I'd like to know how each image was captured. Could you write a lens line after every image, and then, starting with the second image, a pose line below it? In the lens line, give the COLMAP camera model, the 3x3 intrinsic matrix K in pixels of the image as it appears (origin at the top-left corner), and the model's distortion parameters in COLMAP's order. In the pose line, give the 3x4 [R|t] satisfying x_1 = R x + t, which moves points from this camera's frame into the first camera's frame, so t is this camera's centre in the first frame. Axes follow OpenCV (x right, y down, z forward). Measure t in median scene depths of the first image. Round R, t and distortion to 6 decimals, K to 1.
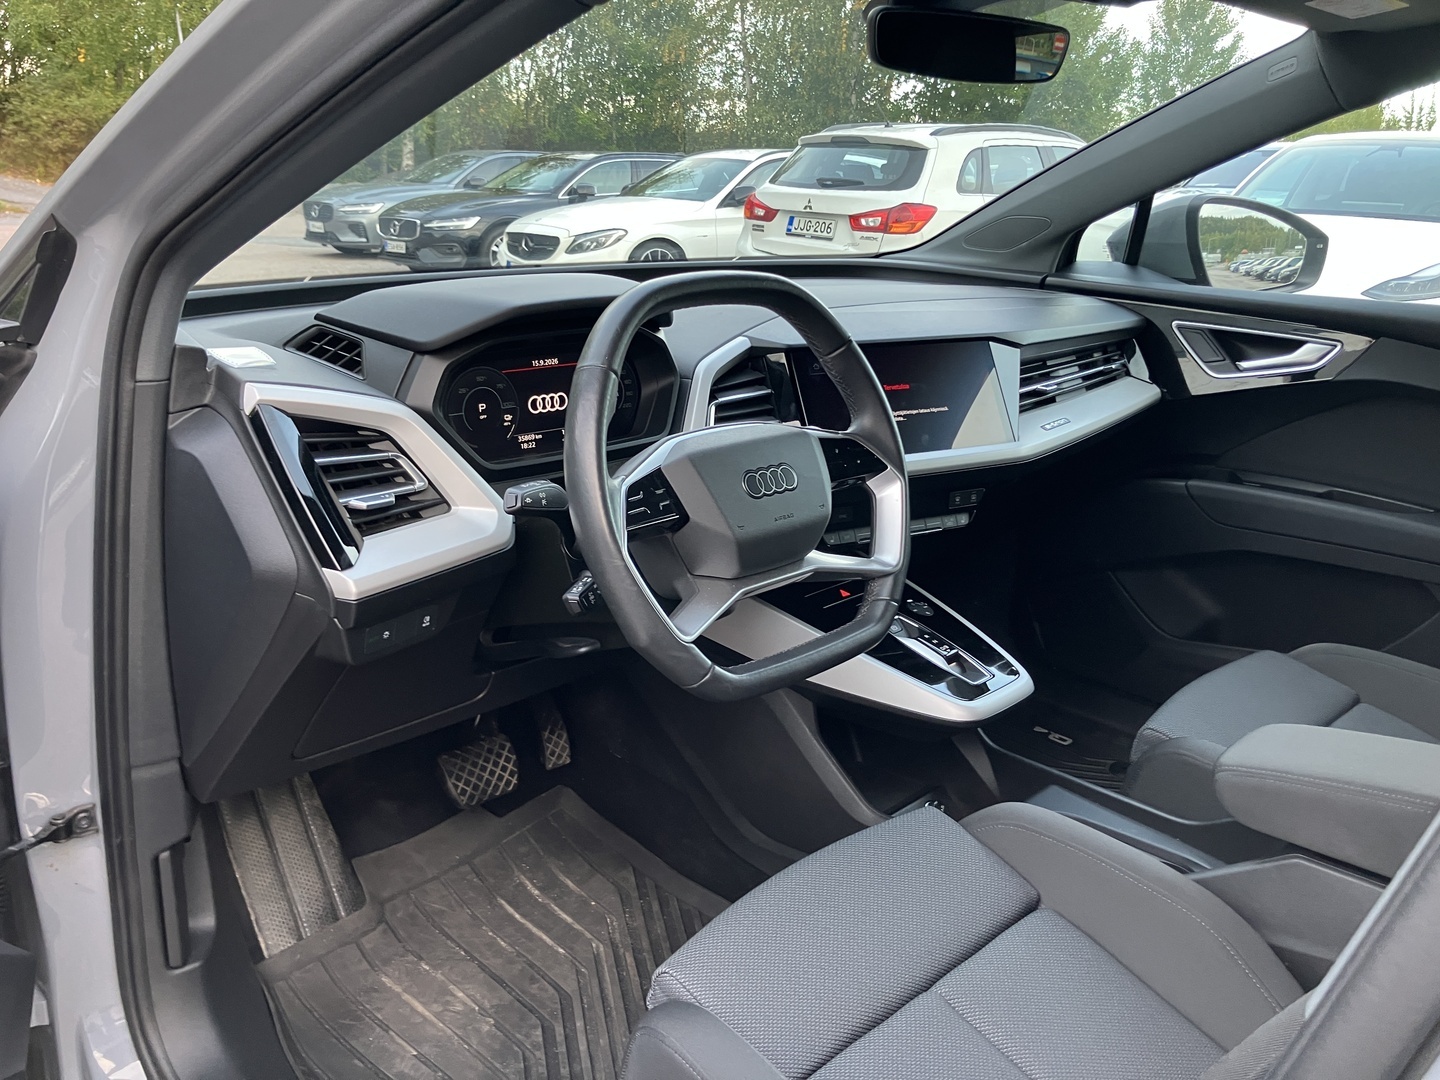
lens RADIAL K [[1158.5, 0, 716.3], [0, 1158.5, 532.9], [0, 0, 1]] dist [0.005241, -0.009570]
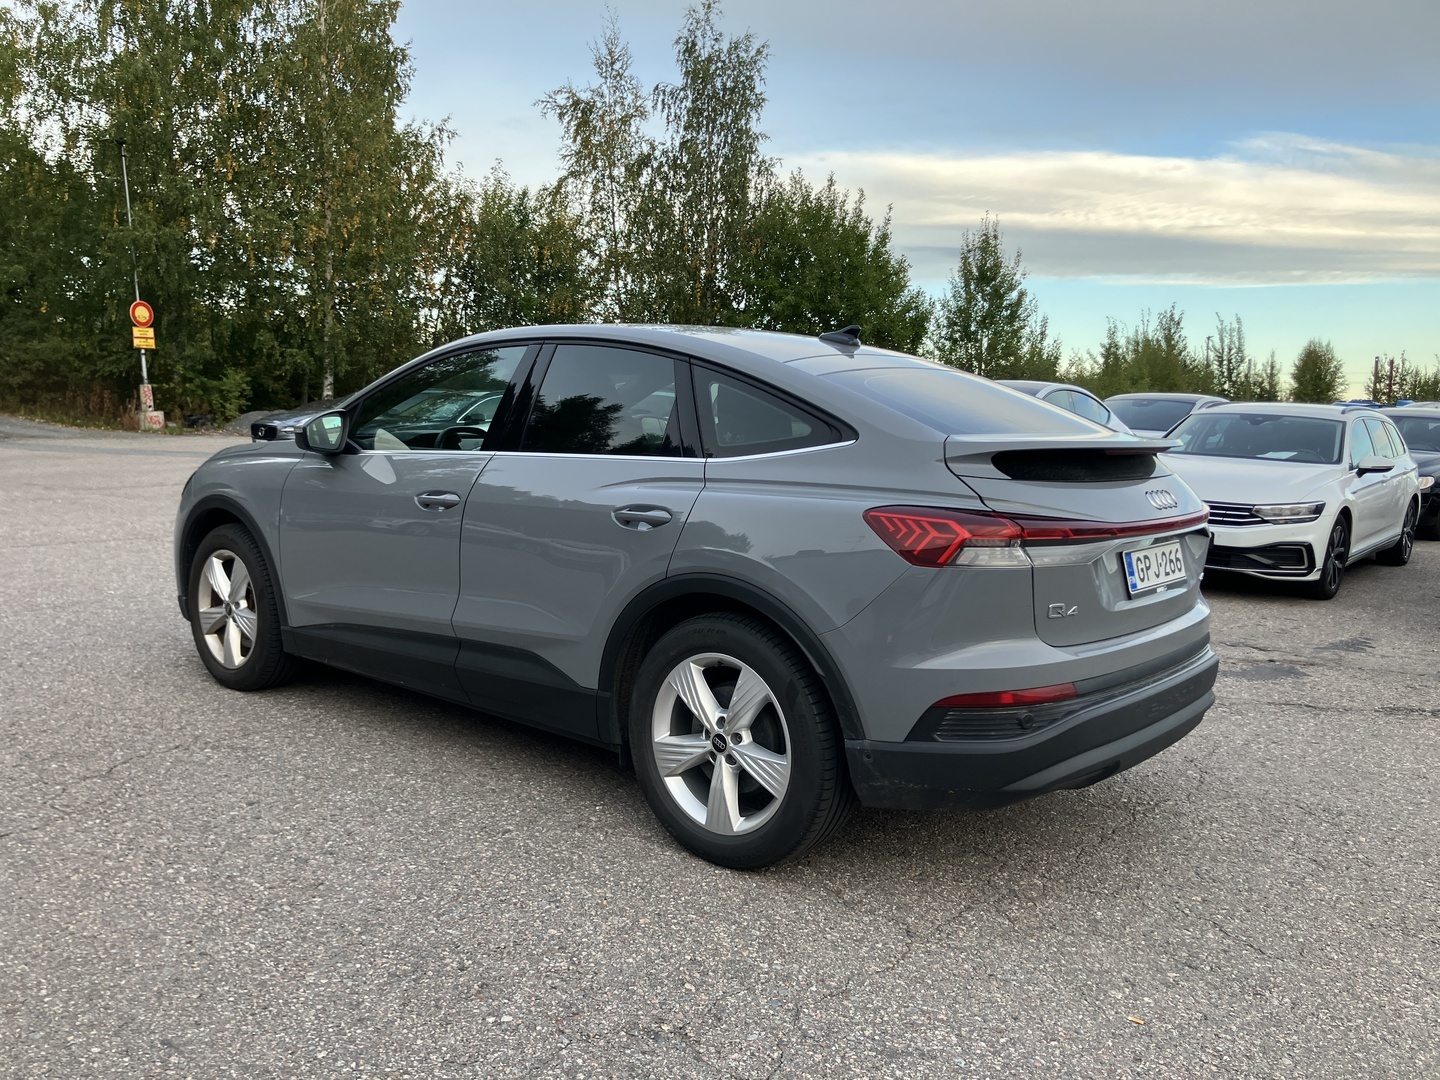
lens RADIAL K [[1158.5, 0, 721.0], [0, 1158.5, 540.7], [0, 0, 1]] dist [0.005241, -0.009570]
pose [[0.996325, -0.012916, 0.084675, 0.024779], [0.027124, 0.985265, -0.168870, 0.030985], [-0.081246, 0.170546, 0.981994, -0.146323]]
